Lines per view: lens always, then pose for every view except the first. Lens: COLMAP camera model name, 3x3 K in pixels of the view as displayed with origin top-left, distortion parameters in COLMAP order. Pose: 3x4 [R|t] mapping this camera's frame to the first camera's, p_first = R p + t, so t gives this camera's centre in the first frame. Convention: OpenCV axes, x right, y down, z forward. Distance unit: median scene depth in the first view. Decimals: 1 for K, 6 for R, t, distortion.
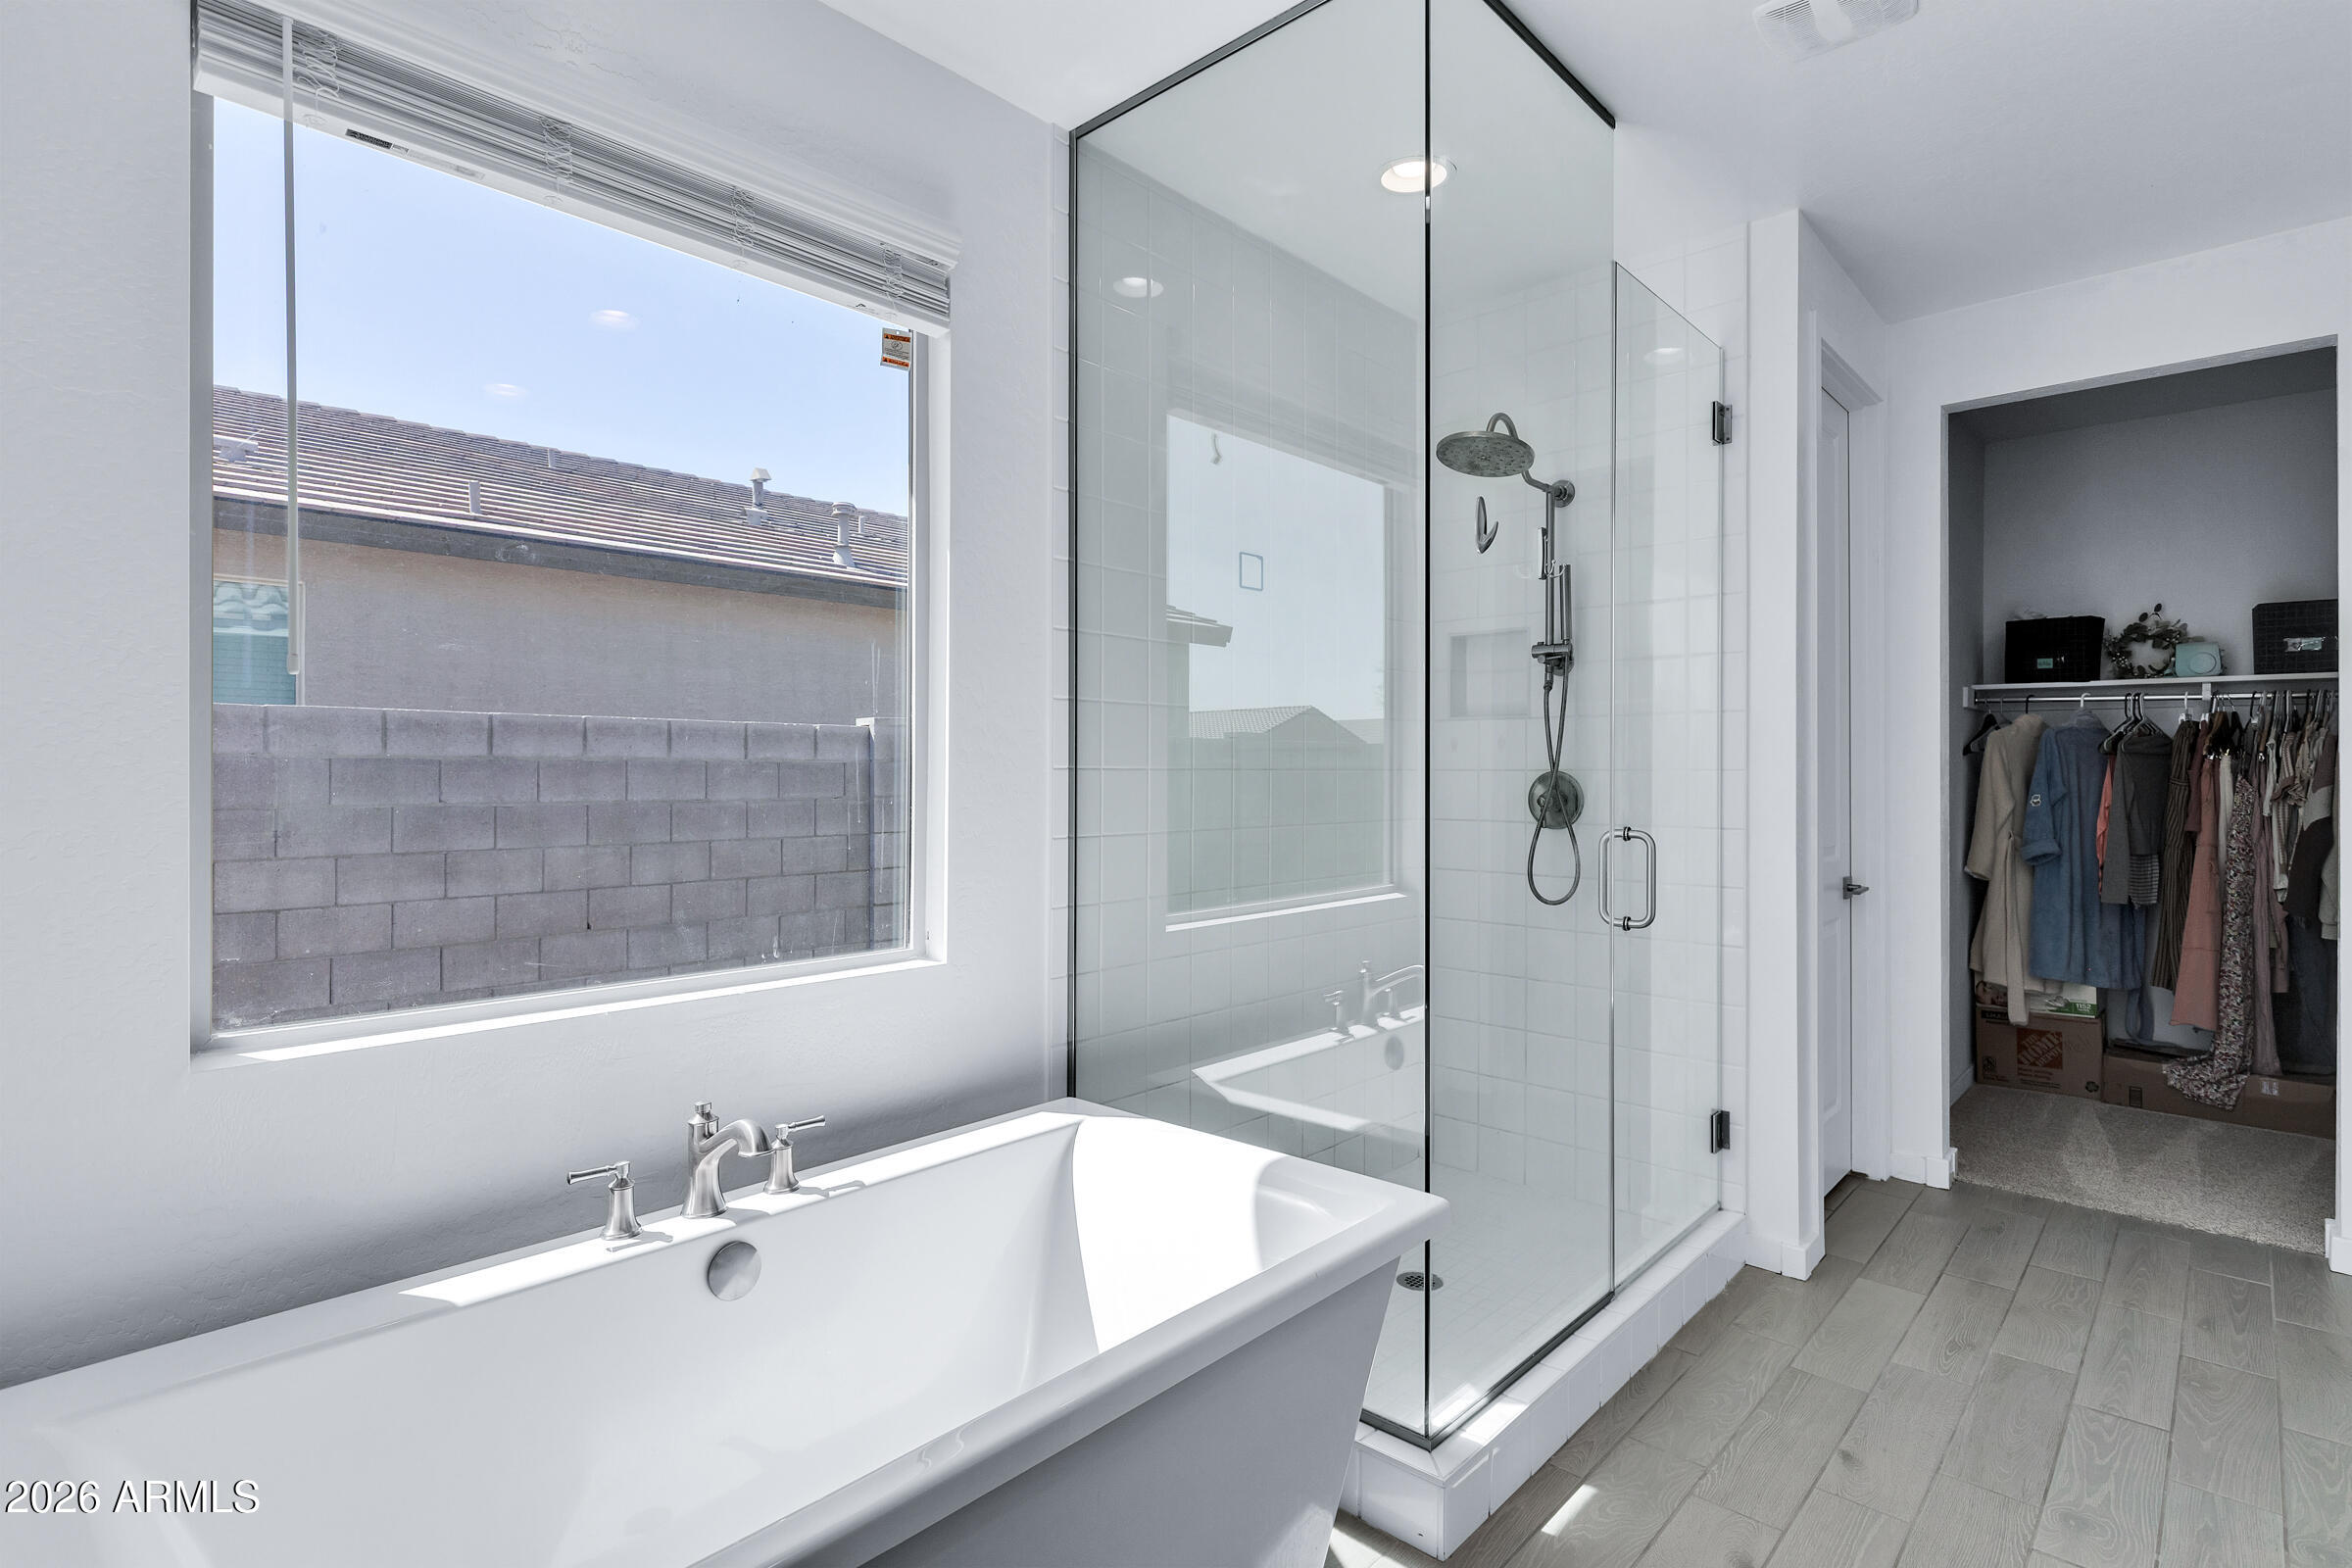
lens RADIAL K [[1157.3, 0, 1168.5], [0, 1157.3, 775.8], [0, 0, 1]] dist [0.000214, 0.000415]
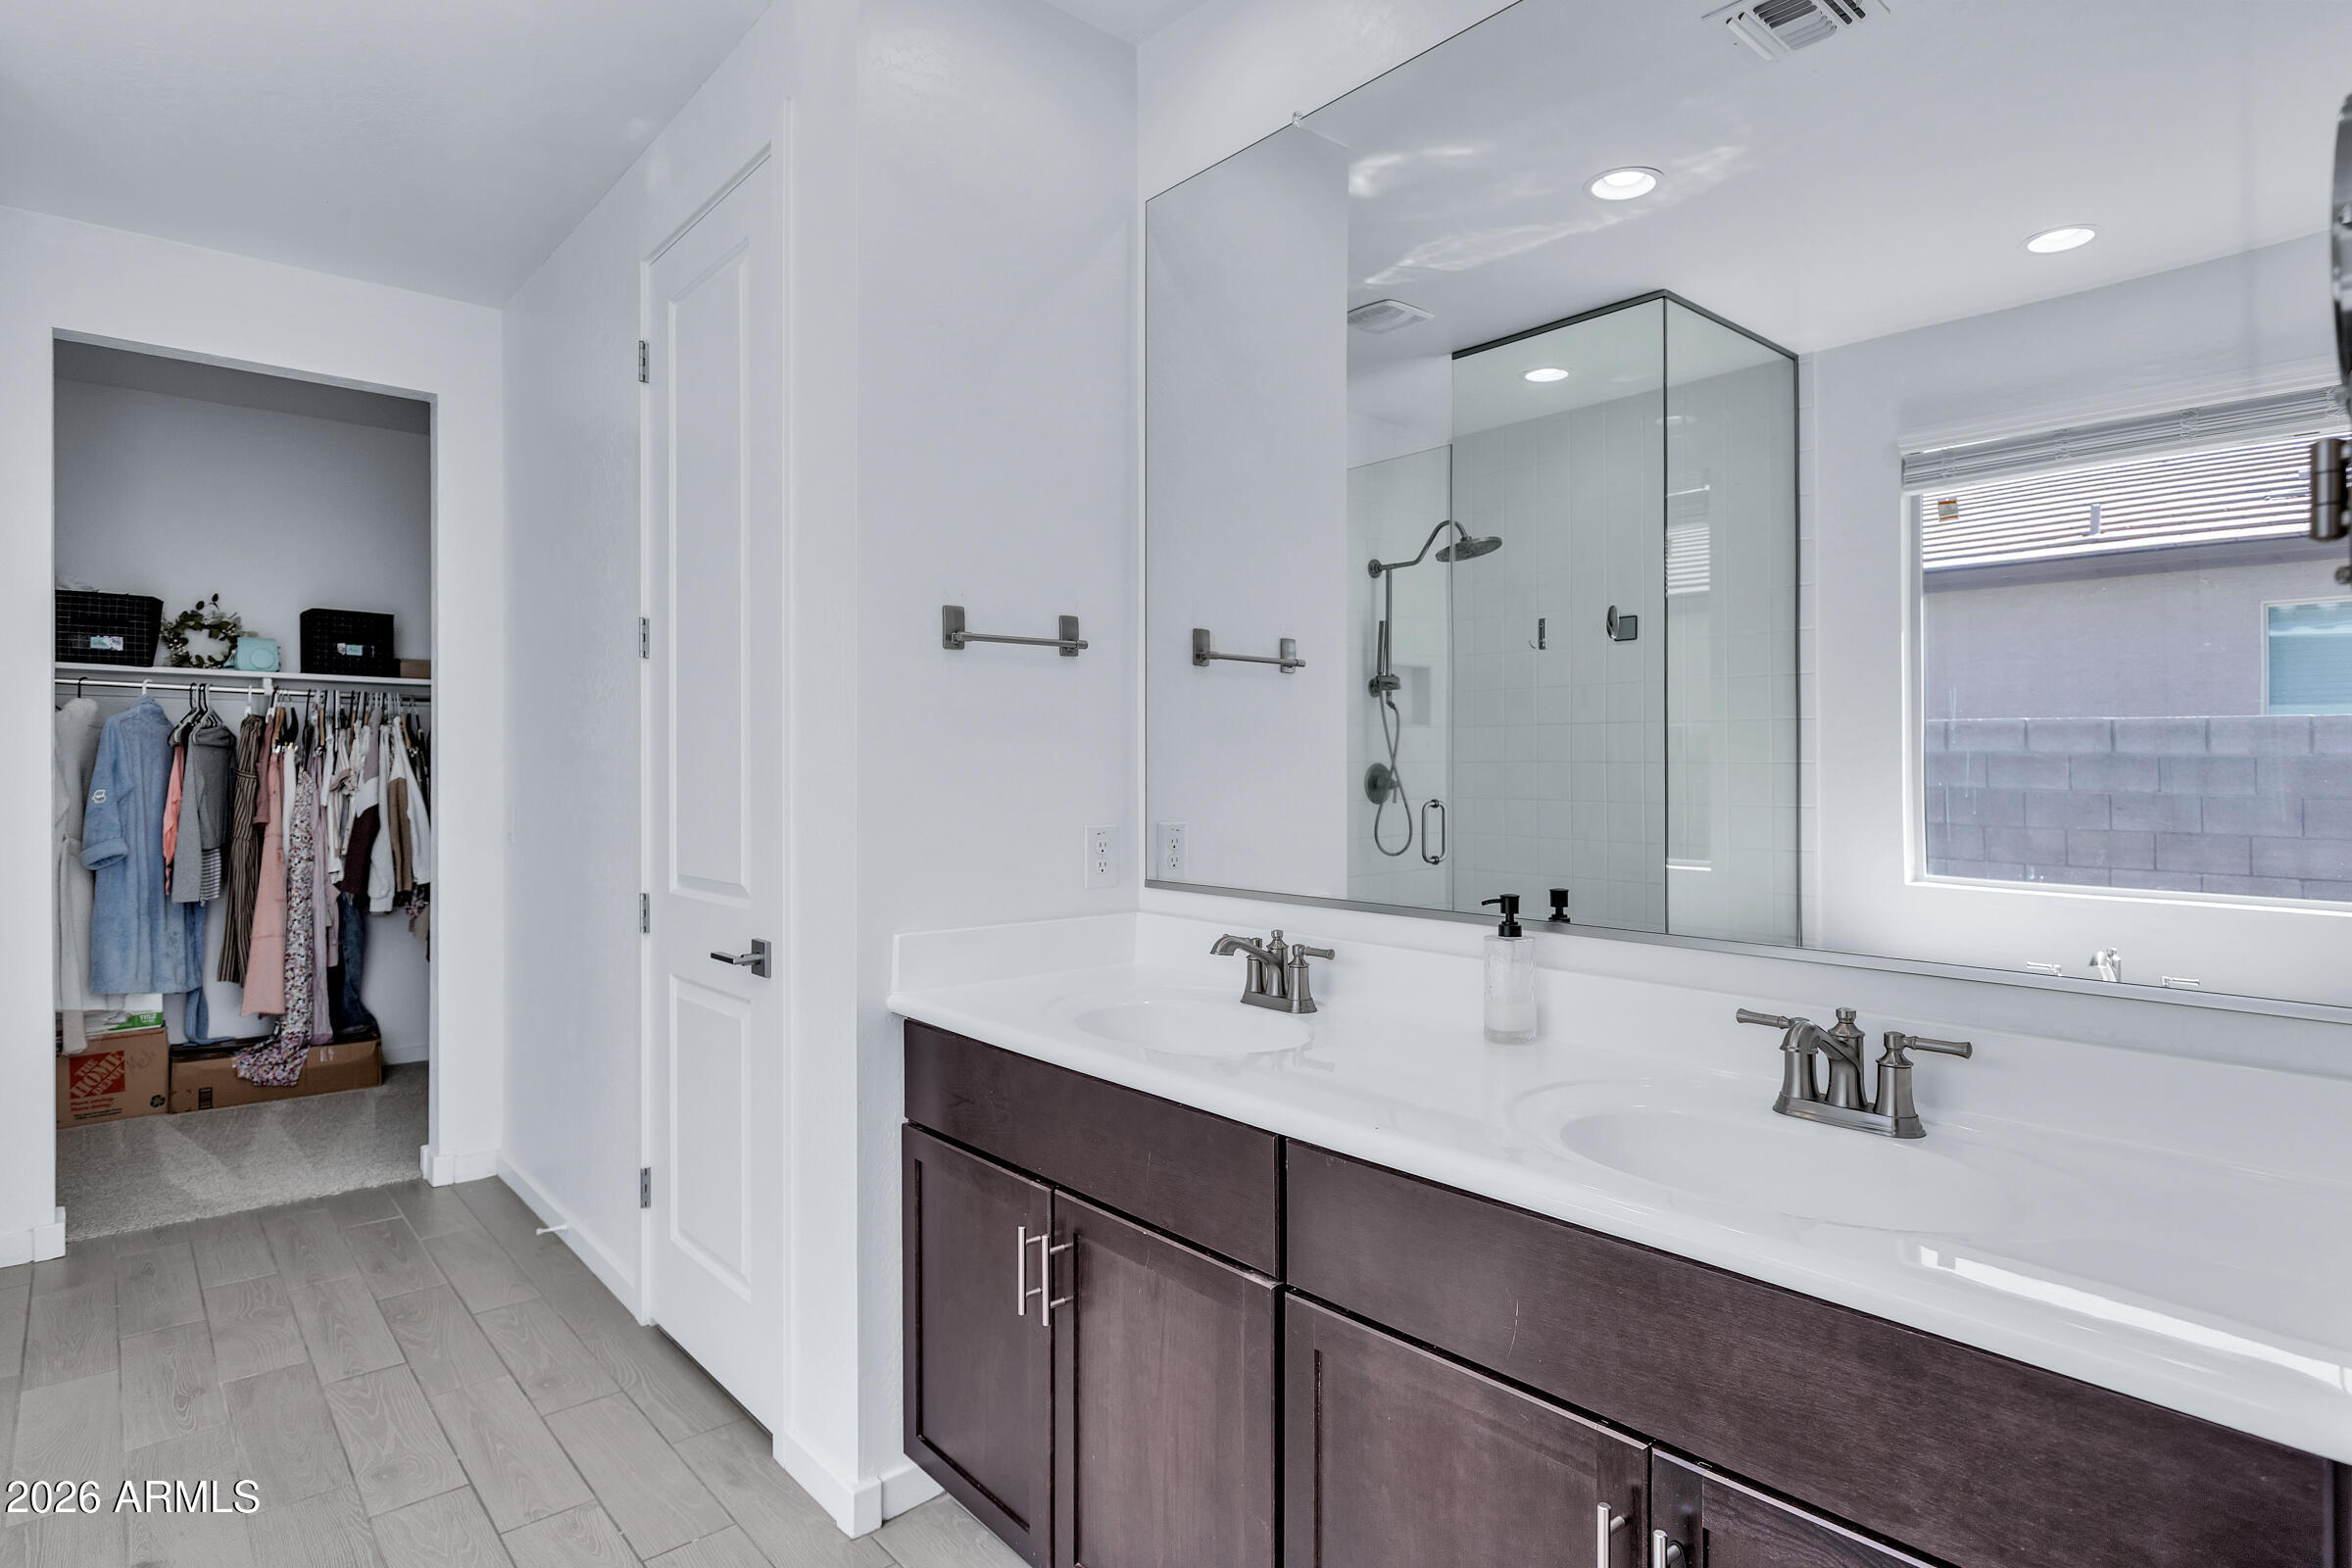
lens RADIAL K [[1261.1, 0, 1178.7], [0, 1261.1, 776.8], [0, 0, 1]] dist [-0.000336, -0.004566]
pose [[0.095836, -0.007173, 0.995371, -0.146322], [0.003165, 0.999971, 0.006901, 0.002312], [-0.995392, 0.002489, 0.095856, 0.089374]]
